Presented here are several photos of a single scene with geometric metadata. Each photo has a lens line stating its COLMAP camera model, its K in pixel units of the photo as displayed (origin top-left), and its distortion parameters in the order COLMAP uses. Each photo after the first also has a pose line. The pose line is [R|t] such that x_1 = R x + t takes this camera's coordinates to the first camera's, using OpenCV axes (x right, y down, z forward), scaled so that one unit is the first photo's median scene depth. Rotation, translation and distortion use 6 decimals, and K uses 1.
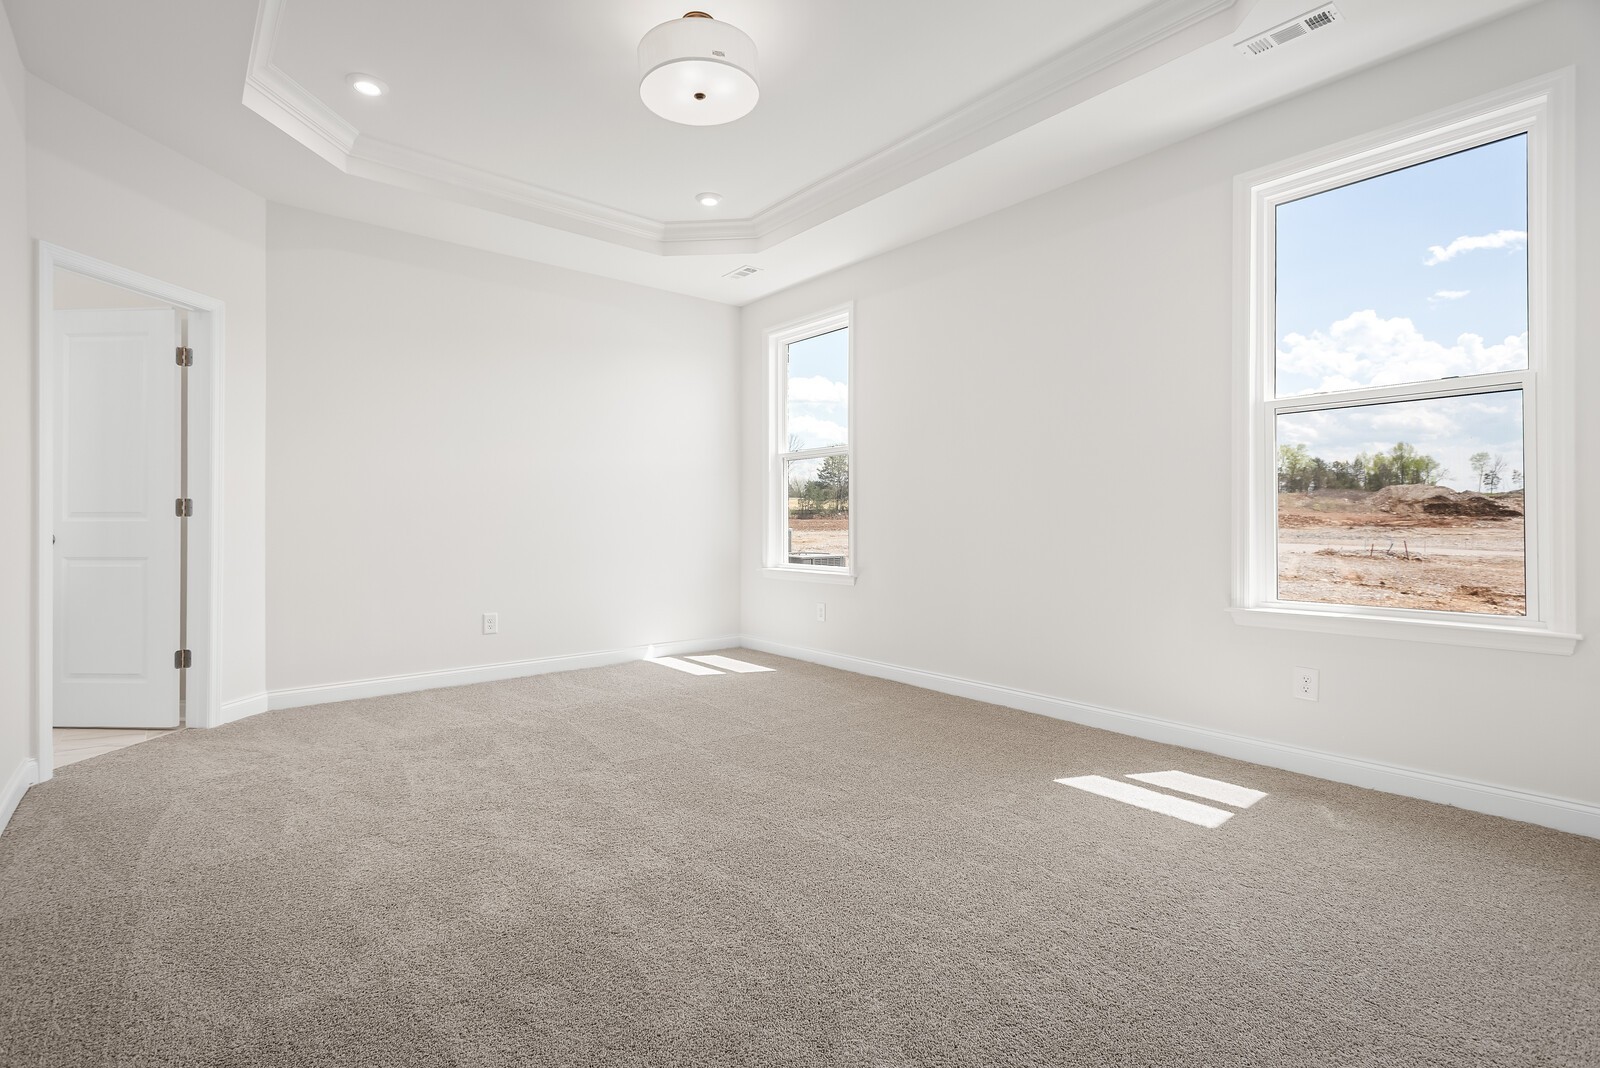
lens RADIAL K [[939.9, 0, 800.0], [0, 939.9, 534.0], [0, 0, 1]] dist [0.004783, 0.001071]
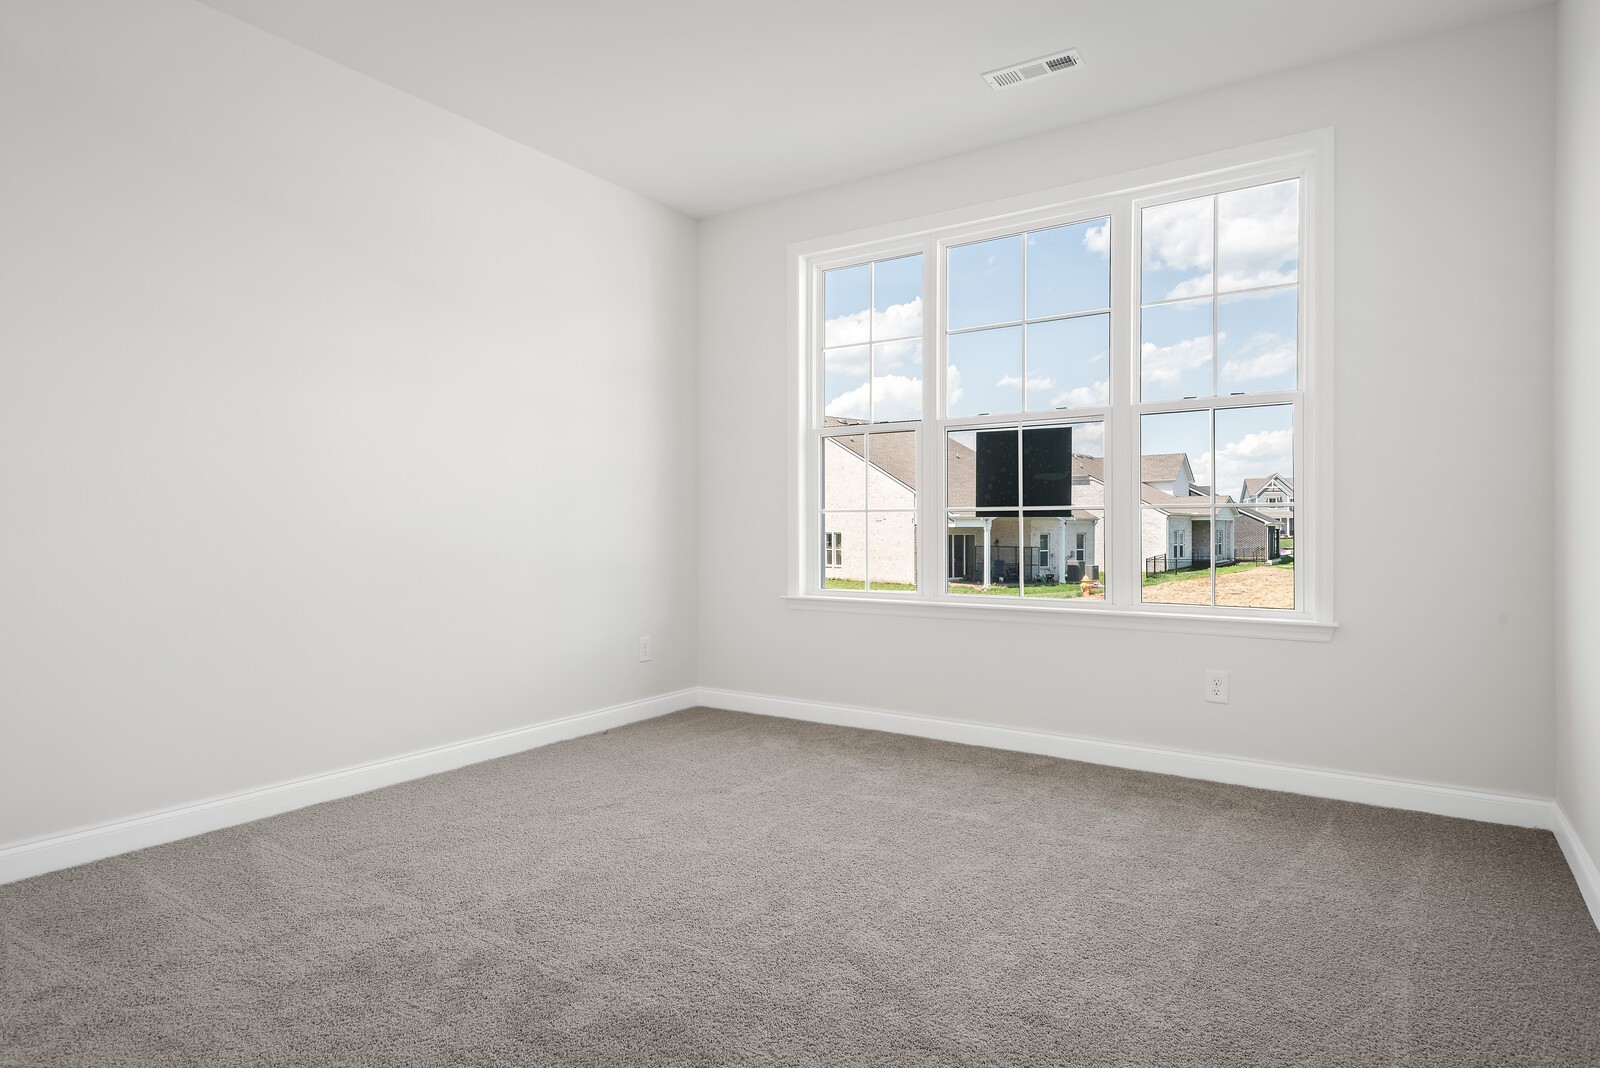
lens RADIAL K [[863.2, 0, 800.0], [0, 863.2, 534.0], [0, 0, 1]] dist [0.016511, -0.000127]
pose [[0.907979, -0.005808, 0.418975, -0.204990], [0.004972, 0.999983, 0.003088, -0.008096], [-0.418986, -0.000721, 0.907993, 0.299682]]
